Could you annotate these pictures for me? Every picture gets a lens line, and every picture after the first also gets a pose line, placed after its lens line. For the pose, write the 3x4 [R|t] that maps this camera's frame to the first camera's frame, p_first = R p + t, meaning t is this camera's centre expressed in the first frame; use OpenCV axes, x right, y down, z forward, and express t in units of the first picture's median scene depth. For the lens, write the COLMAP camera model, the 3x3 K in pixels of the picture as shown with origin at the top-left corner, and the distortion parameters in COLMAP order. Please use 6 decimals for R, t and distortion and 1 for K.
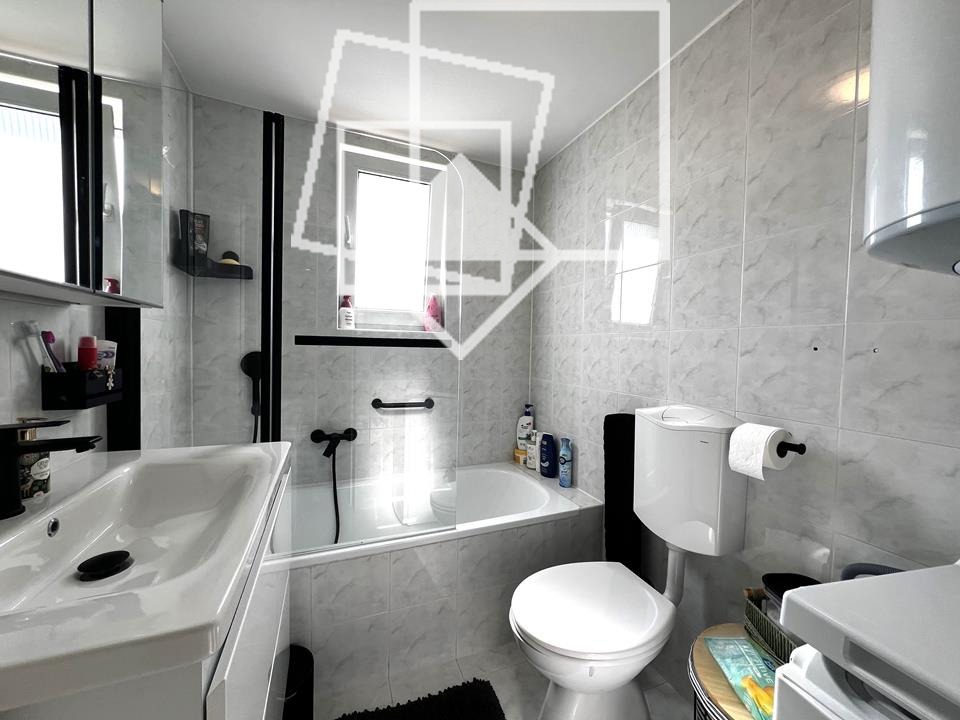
lens RADIAL K [[381.7, 0, 483.1], [0, 381.7, 359.1], [0, 0, 1]] dist [-0.003328, 0.000979]
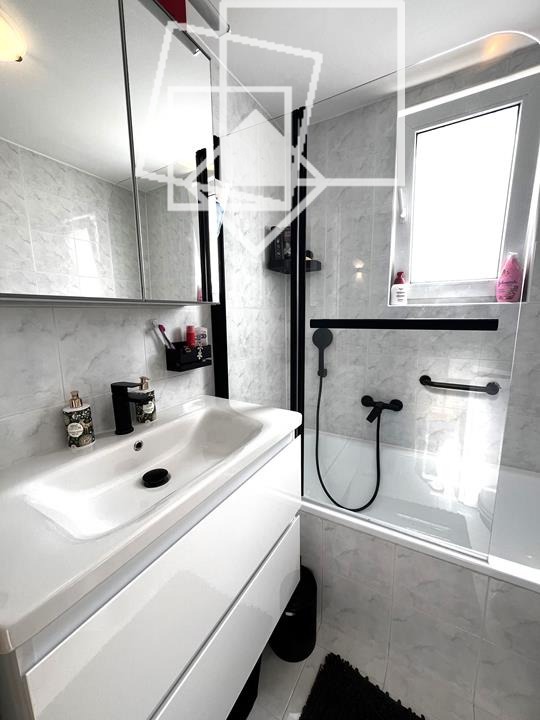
lens RADIAL K [[286.2, 0, 268.8], [0, 286.2, 360.7], [0, 0, 1]] dist [-0.003328, 0.000979]
pose [[0.601558, 0.100909, -0.792430, 0.079354], [0.002903, 0.991707, 0.128488, -0.040065], [0.798824, -0.079594, 0.596276, 0.322181]]
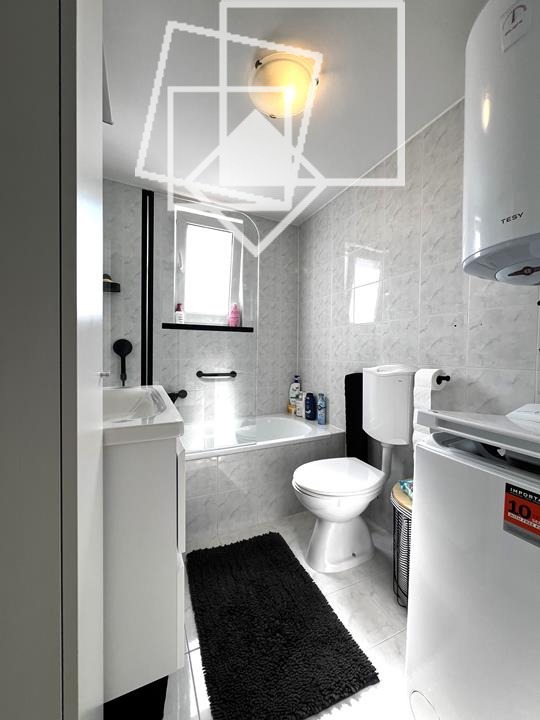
lens RADIAL K [[286.2, 0, 273.9], [0, 286.2, 359.3], [0, 0, 1]] dist [-0.003328, 0.000979]
pose [[0.998008, -0.011727, 0.061983, -0.067476], [0.012021, 0.999918, -0.004385, 0.088355], [-0.061927, 0.005121, 0.998068, -0.225386]]
